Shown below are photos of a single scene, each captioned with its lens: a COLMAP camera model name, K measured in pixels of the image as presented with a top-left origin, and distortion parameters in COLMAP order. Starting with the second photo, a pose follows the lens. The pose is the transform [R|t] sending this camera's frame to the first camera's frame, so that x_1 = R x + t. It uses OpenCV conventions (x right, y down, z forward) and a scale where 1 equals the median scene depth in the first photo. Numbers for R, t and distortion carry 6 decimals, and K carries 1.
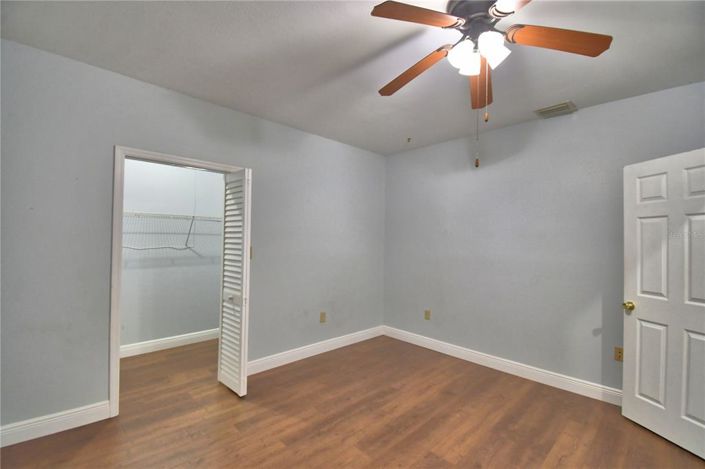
lens RADIAL K [[309.0, 0, 350.4], [0, 309.0, 233.5], [0, 0, 1]] dist [0.008584, -0.018779]
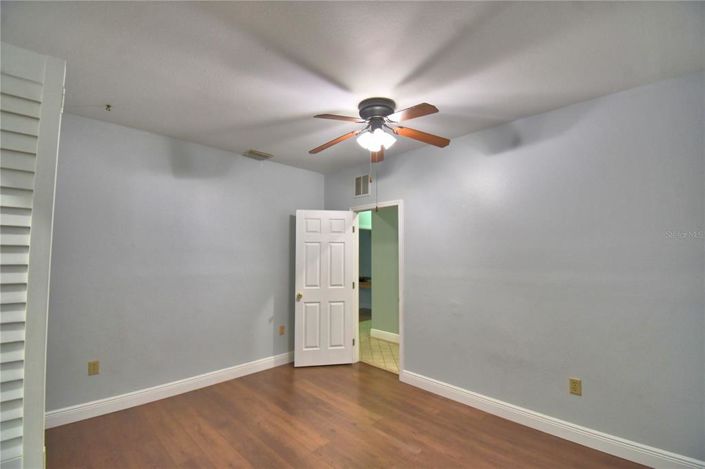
lens RADIAL K [[309.0, 0, 348.7], [0, 309.0, 233.5], [0, 0, 1]] dist [0.008584, -0.018779]
pose [[-0.019484, 0.054514, 0.998323, -0.724676], [-0.023819, 0.998204, -0.054973, -0.009688], [-0.999526, -0.024850, -0.018151, 0.746831]]
